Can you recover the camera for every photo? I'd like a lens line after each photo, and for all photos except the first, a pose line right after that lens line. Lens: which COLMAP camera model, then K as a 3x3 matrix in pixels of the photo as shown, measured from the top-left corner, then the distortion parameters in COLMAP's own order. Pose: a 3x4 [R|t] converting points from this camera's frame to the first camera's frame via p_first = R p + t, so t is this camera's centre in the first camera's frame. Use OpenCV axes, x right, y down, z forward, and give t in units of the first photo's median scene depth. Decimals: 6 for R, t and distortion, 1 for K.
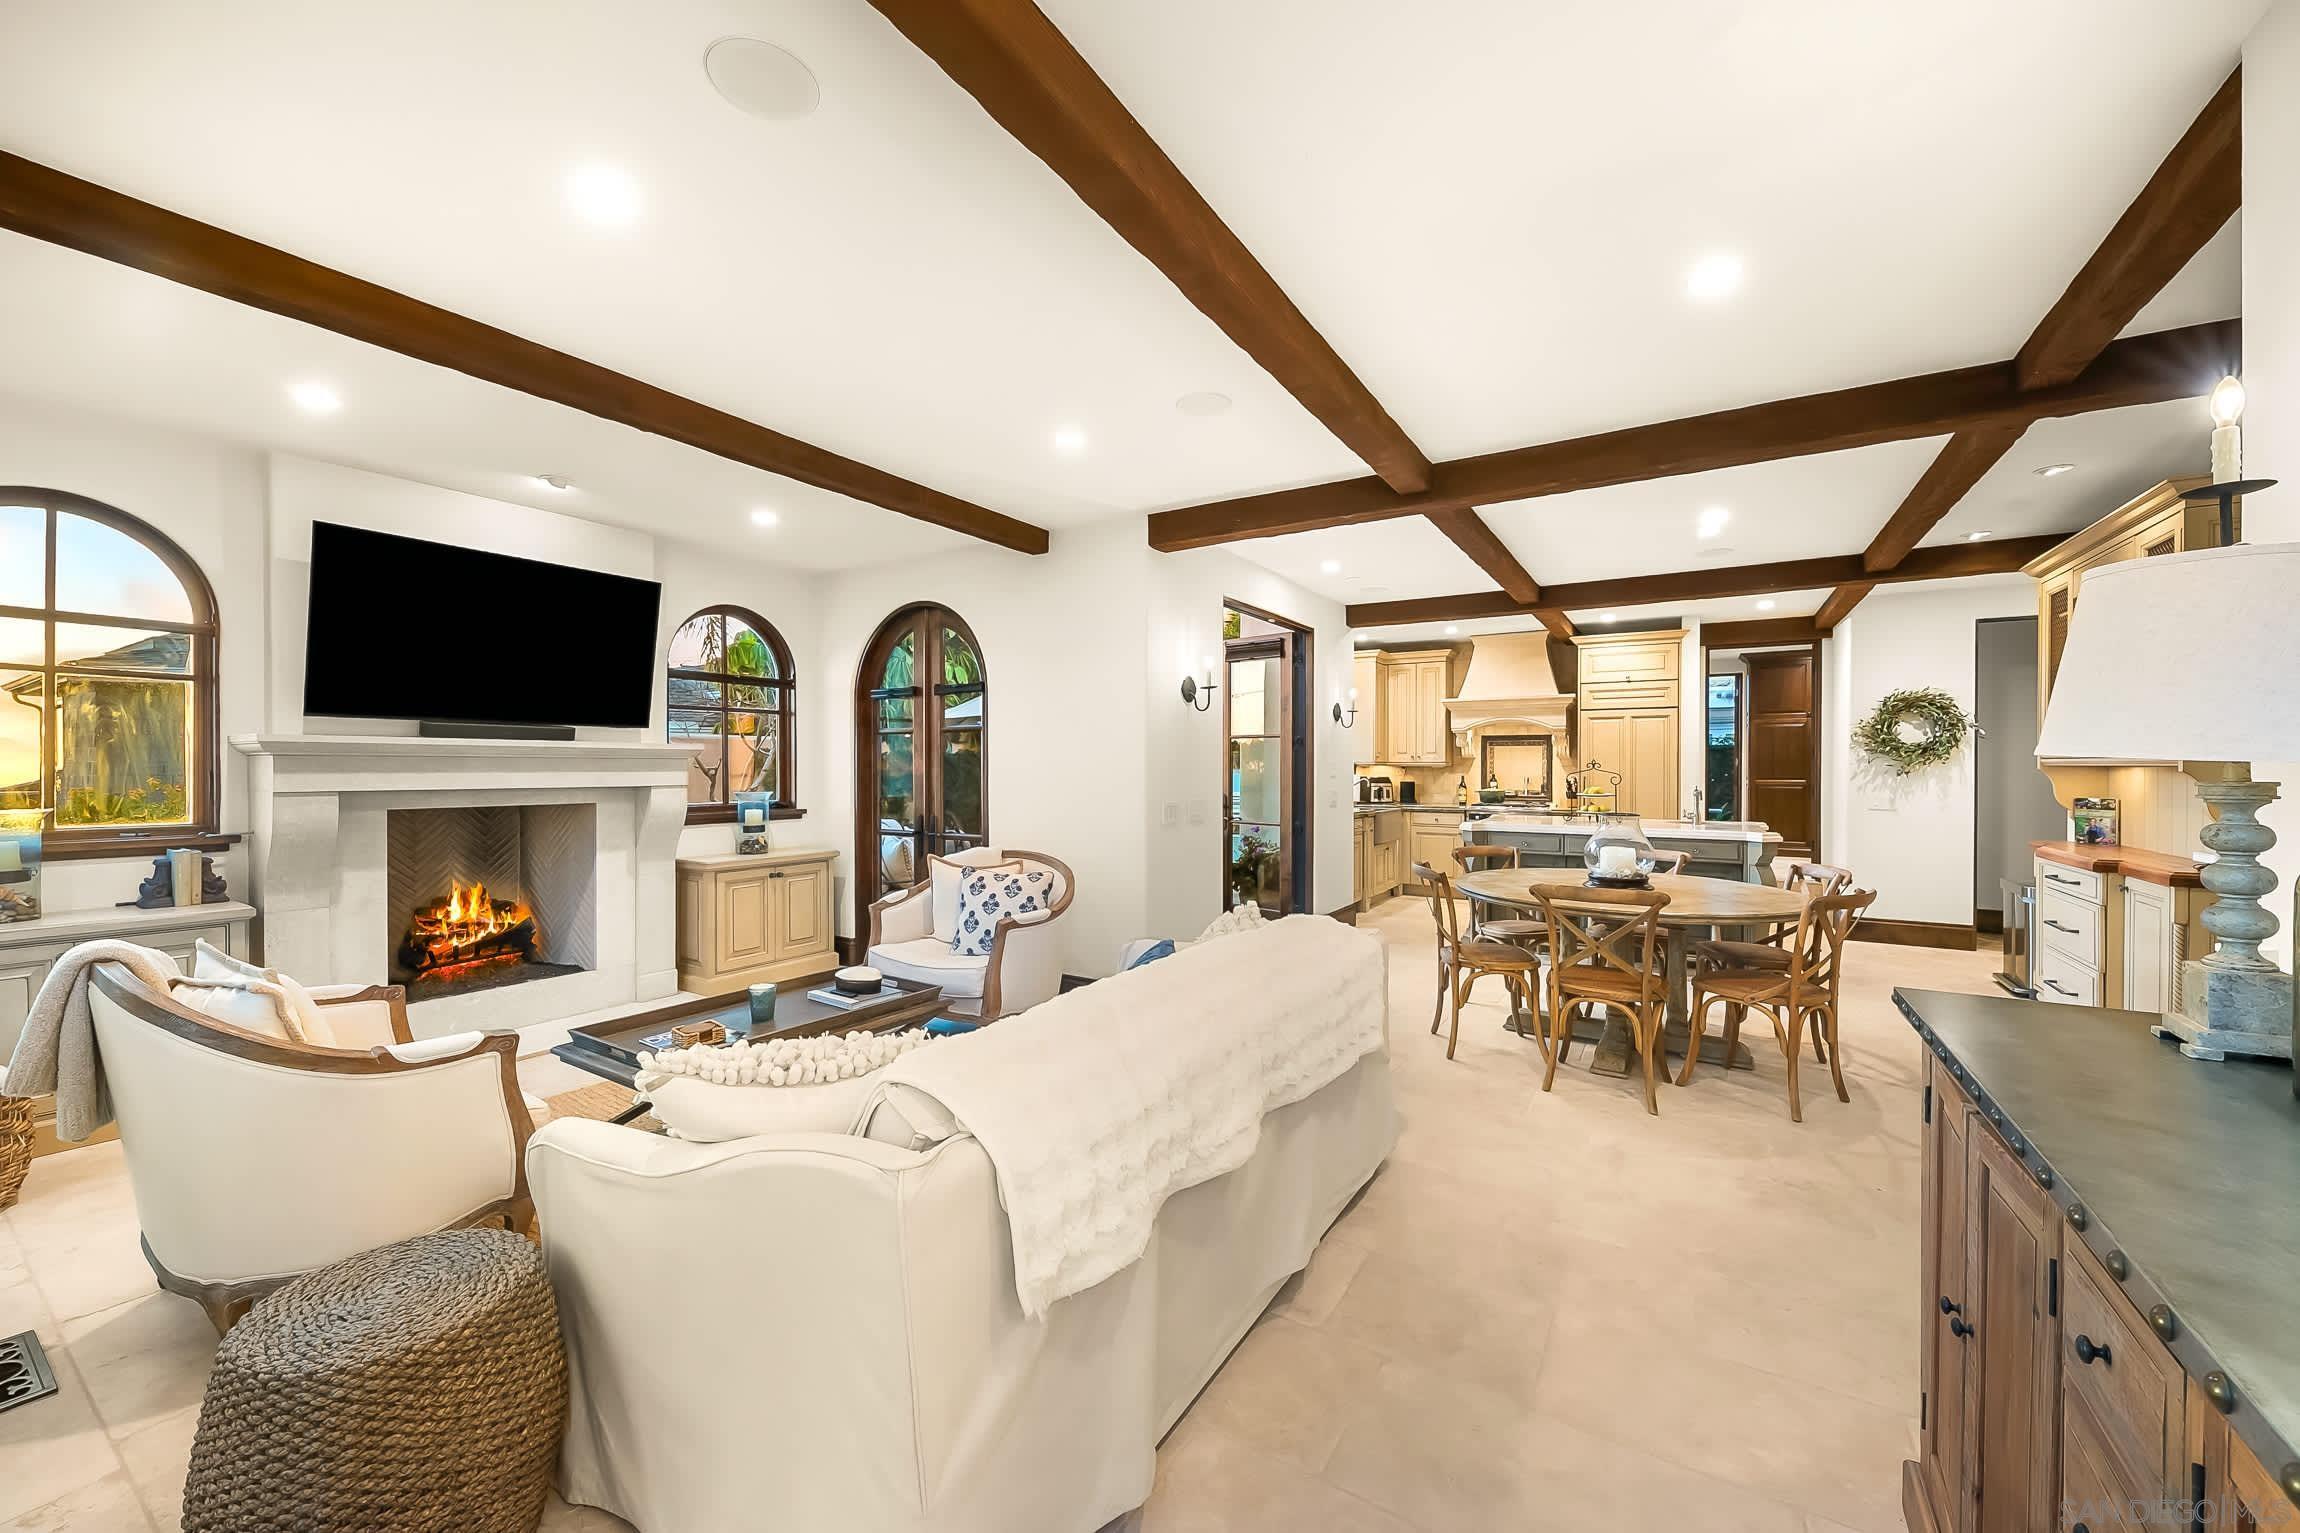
lens RADIAL K [[853.8, 0, 1158.5], [0, 853.8, 774.0], [0, 0, 1]] dist [0.010068, -0.000341]
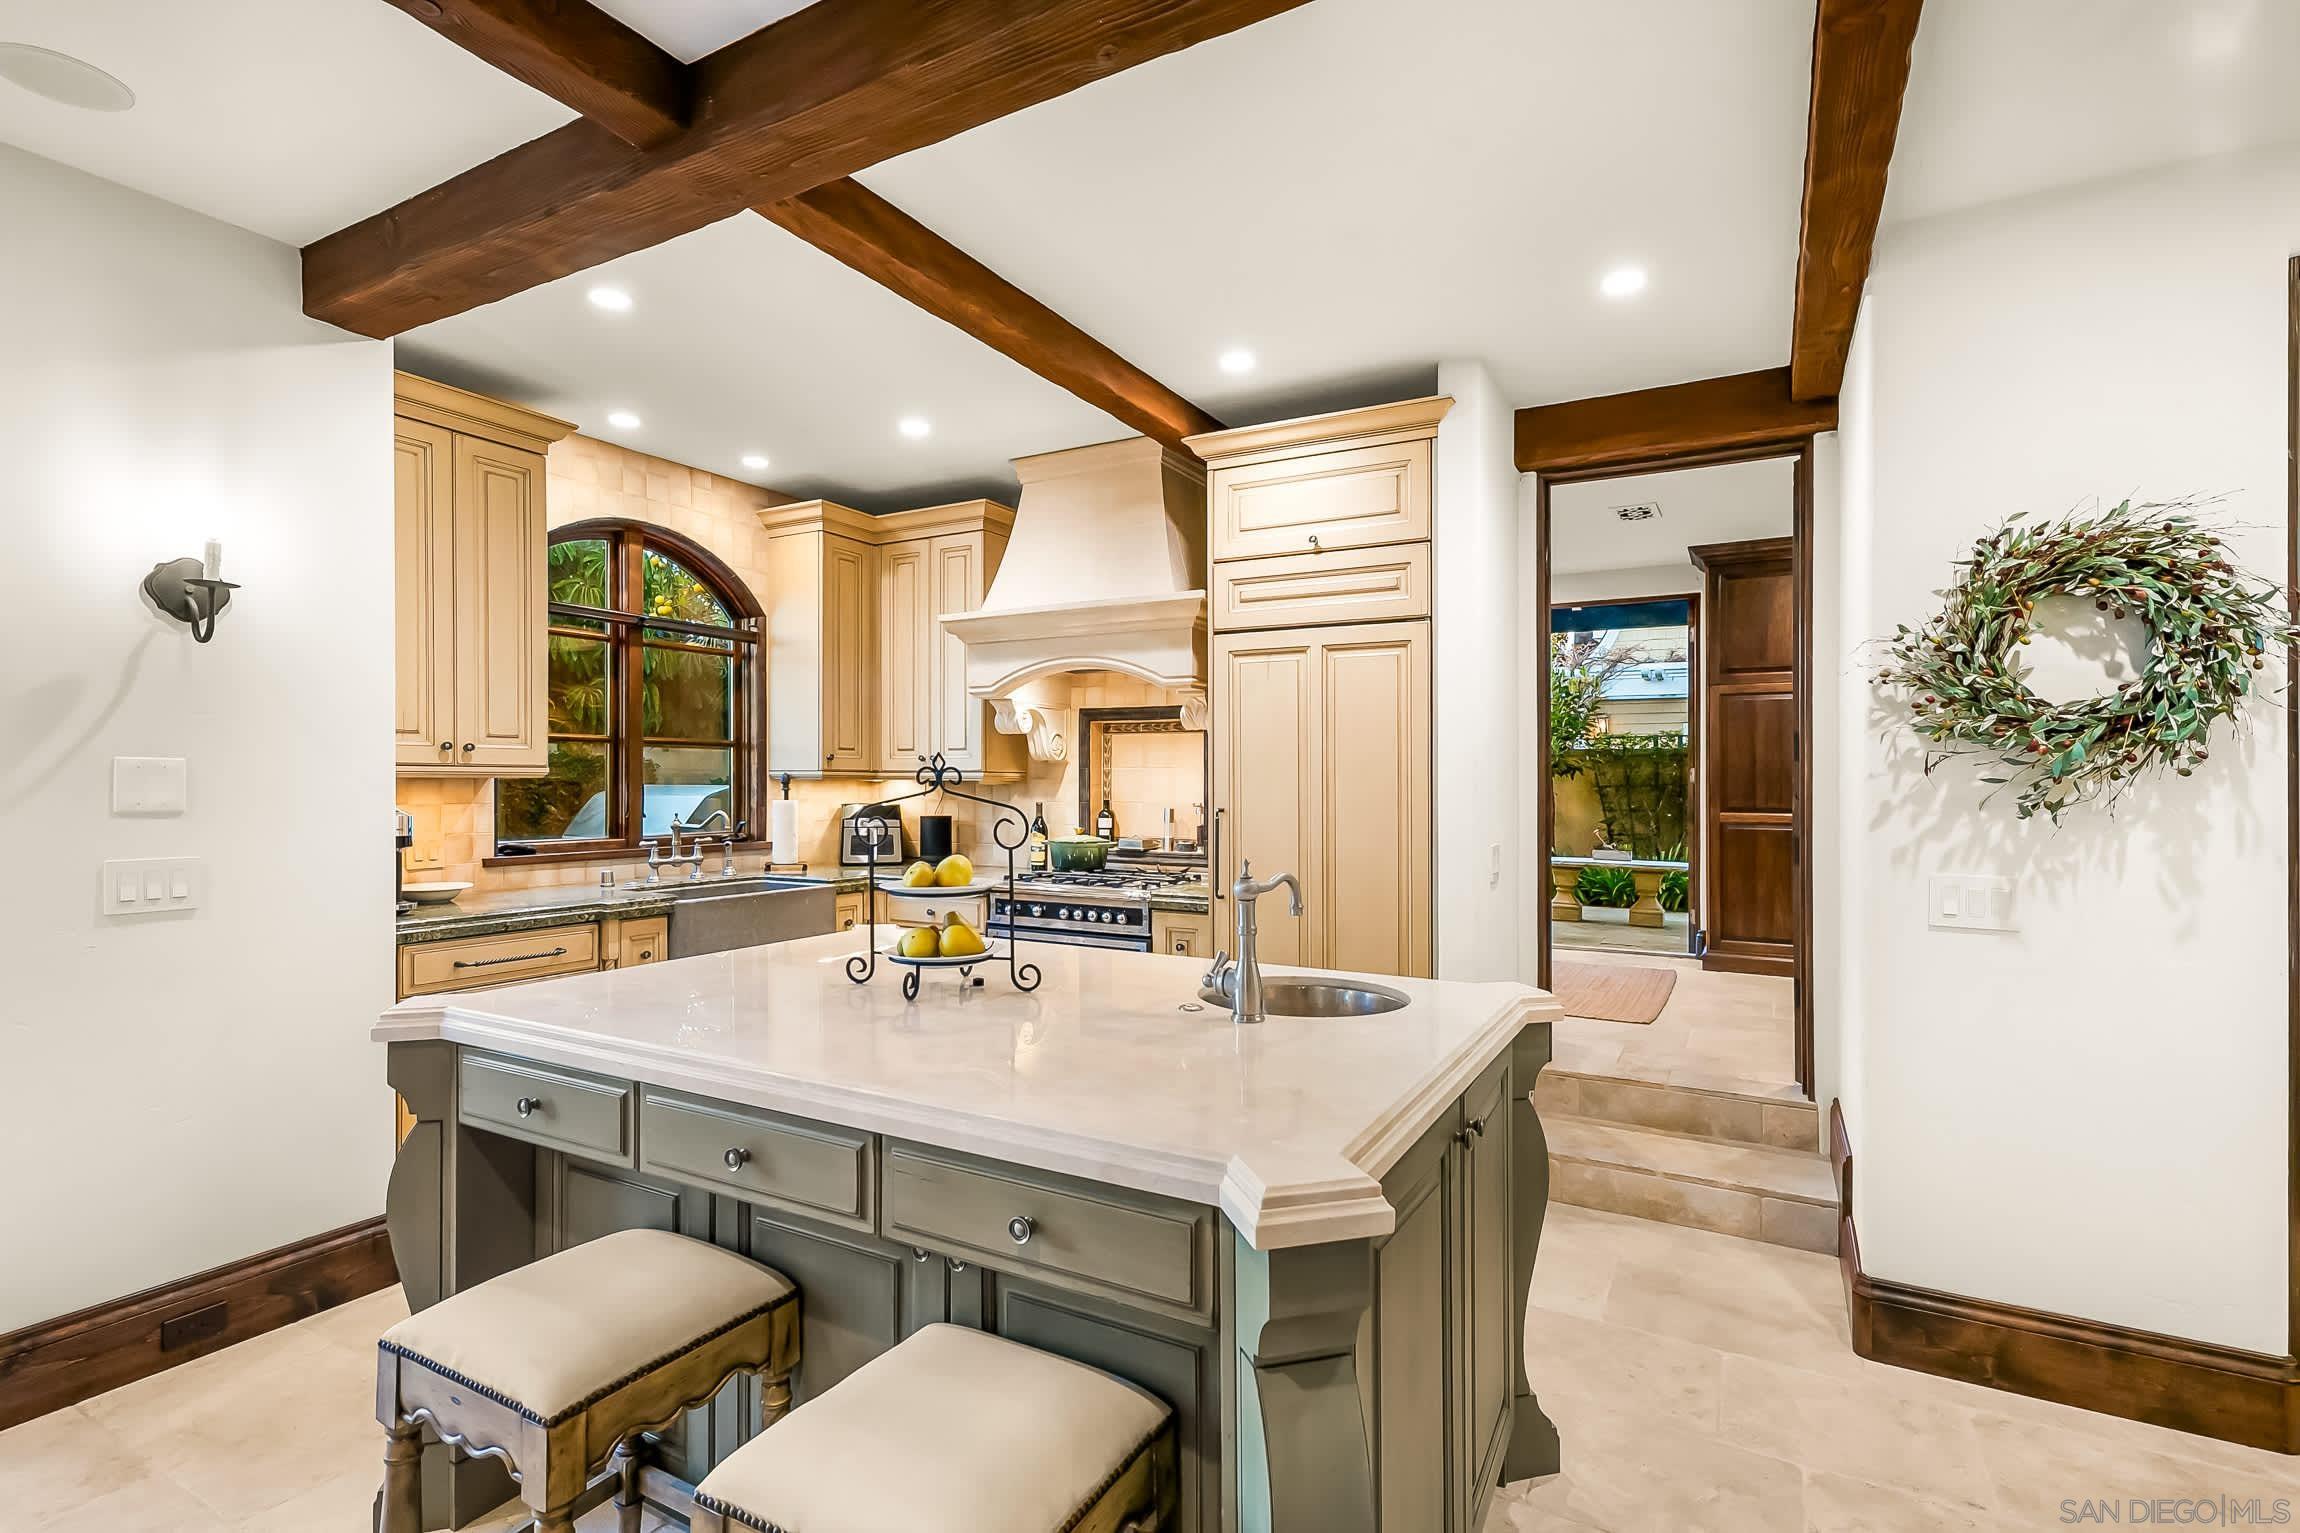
lens RADIAL K [[1073.8, 0, 1165.9], [0, 1073.8, 782.7], [0, 0, 1]] dist [0.006203, 0.001483]
pose [[0.998146, 0.002412, 0.060820, 0.545834], [-0.001893, 0.999961, -0.008578, -0.005370], [-0.060839, 0.008447, 0.998112, 0.650666]]
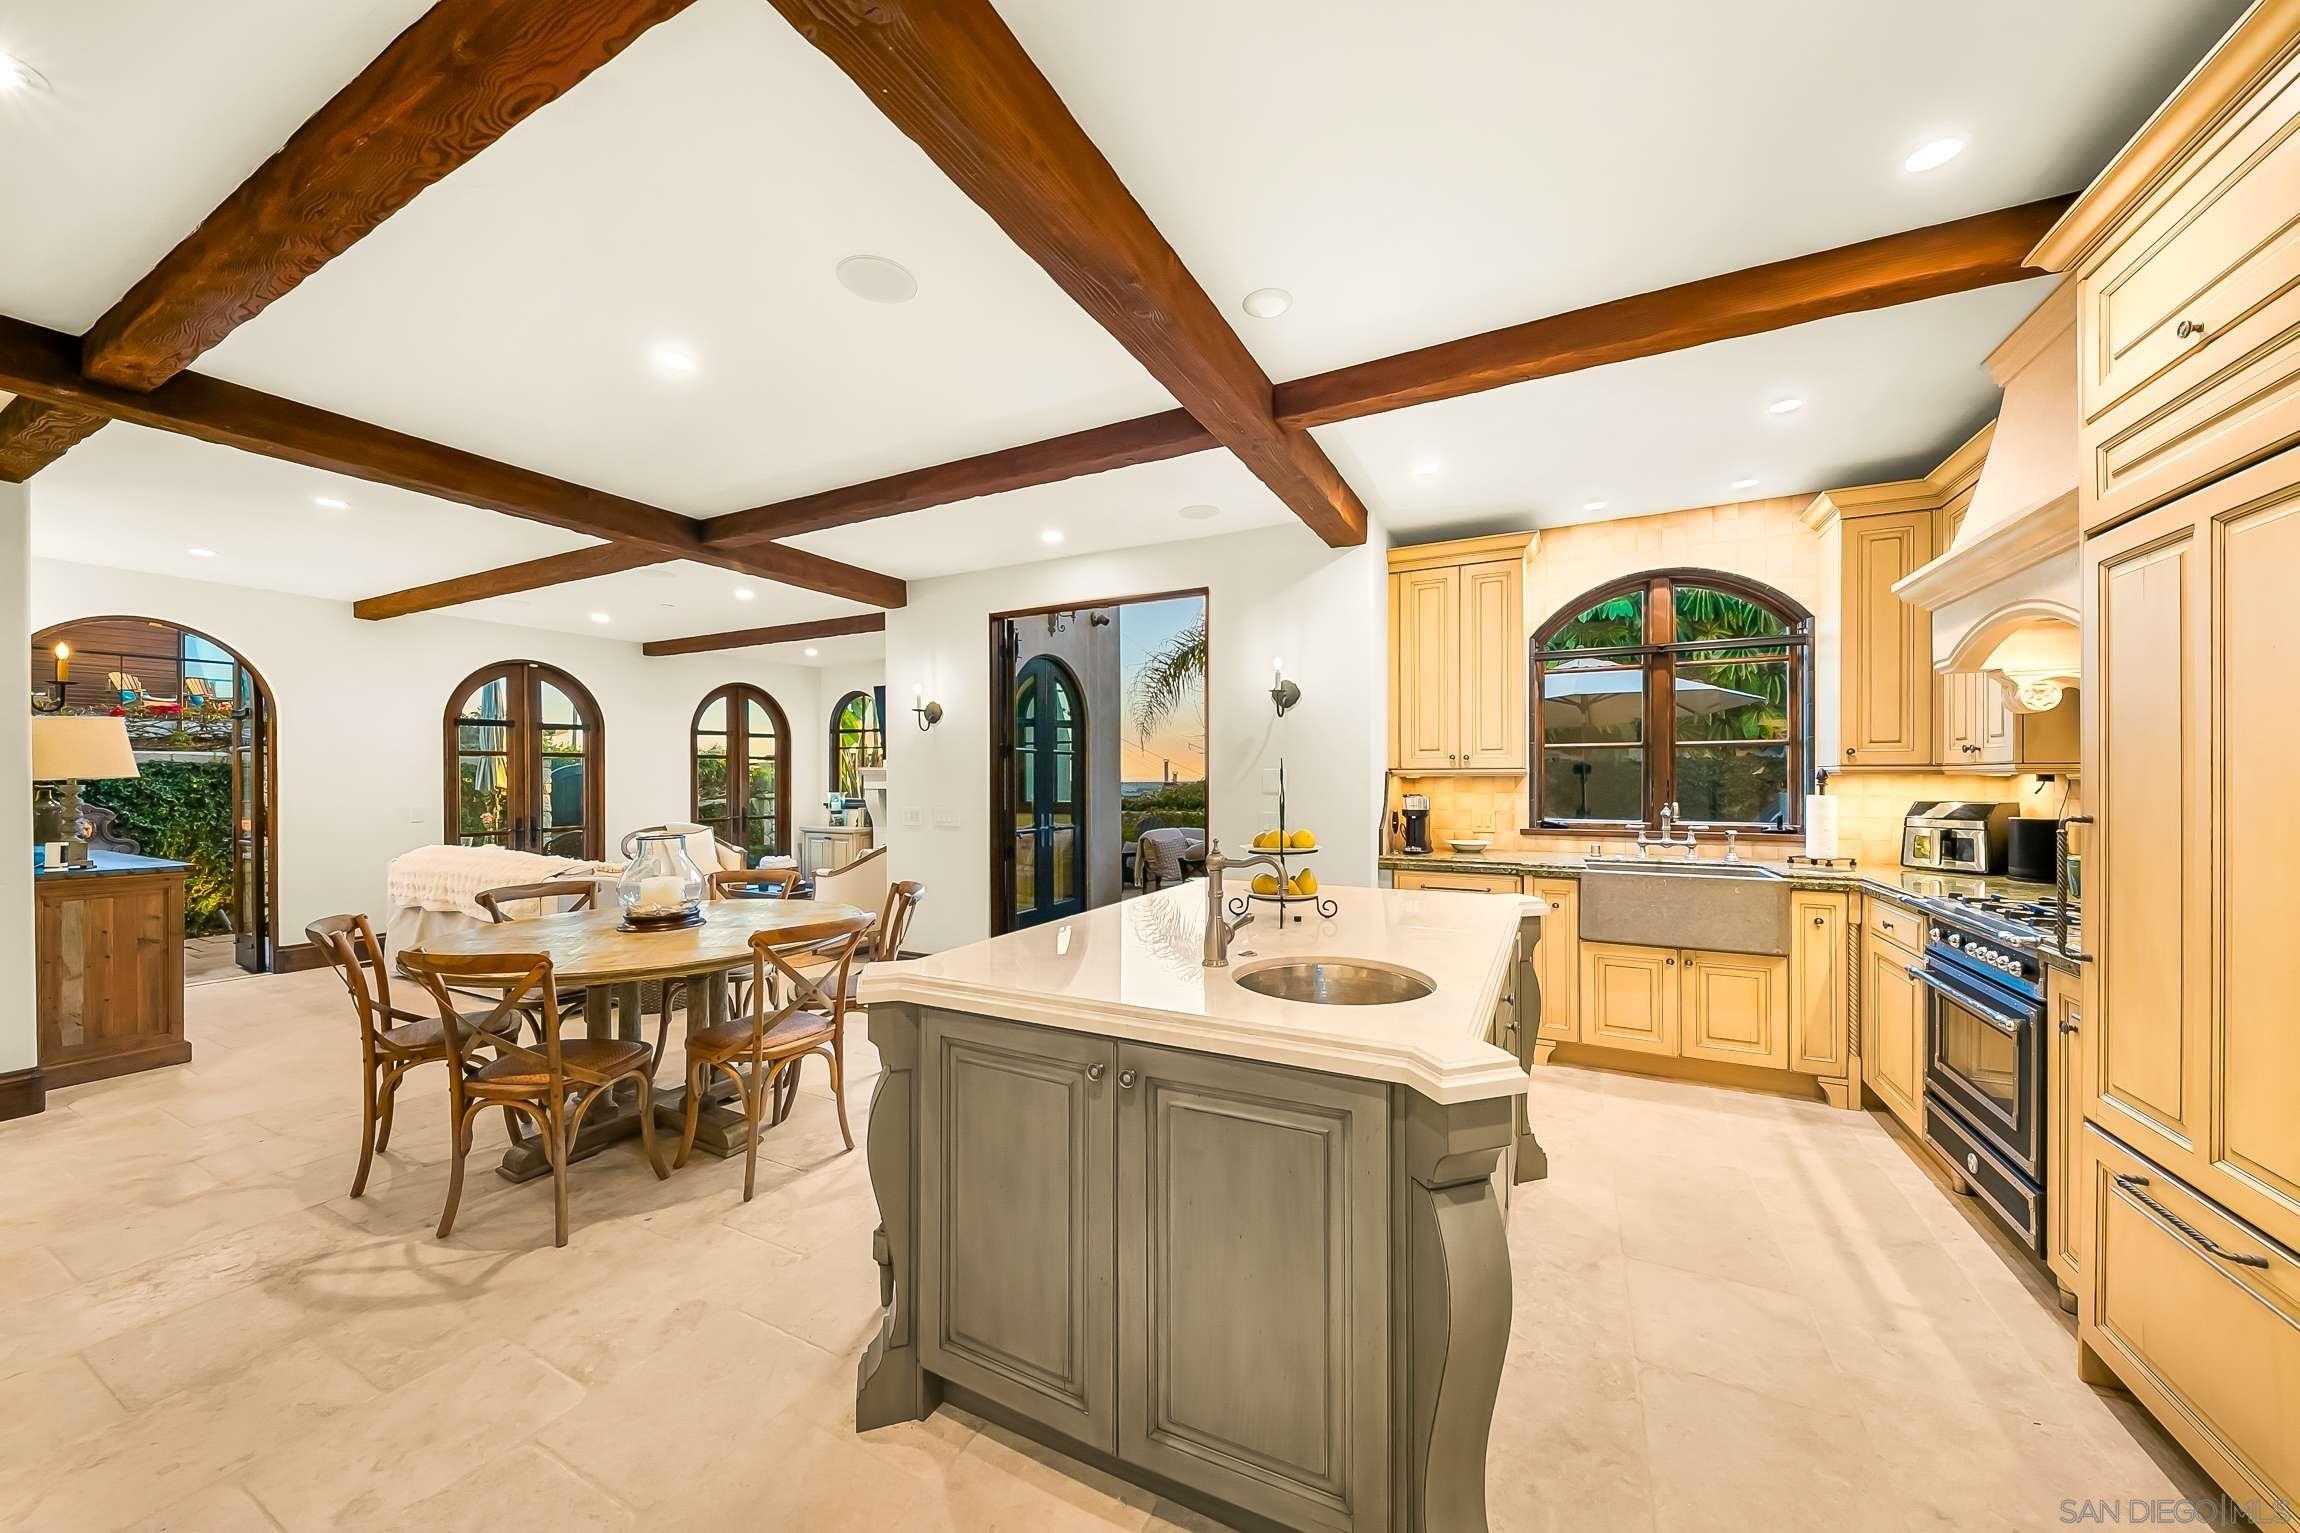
lens RADIAL K [[802.2, 0, 1128.8], [0, 802.2, 787.1], [0, 0, 1]] dist [0.001223, -0.002669]
pose [[0.090466, 0.008046, -0.995867, 0.850727], [-0.005292, 0.999957, 0.007599, -0.006523], [0.995885, 0.004583, 0.090505, 0.878844]]
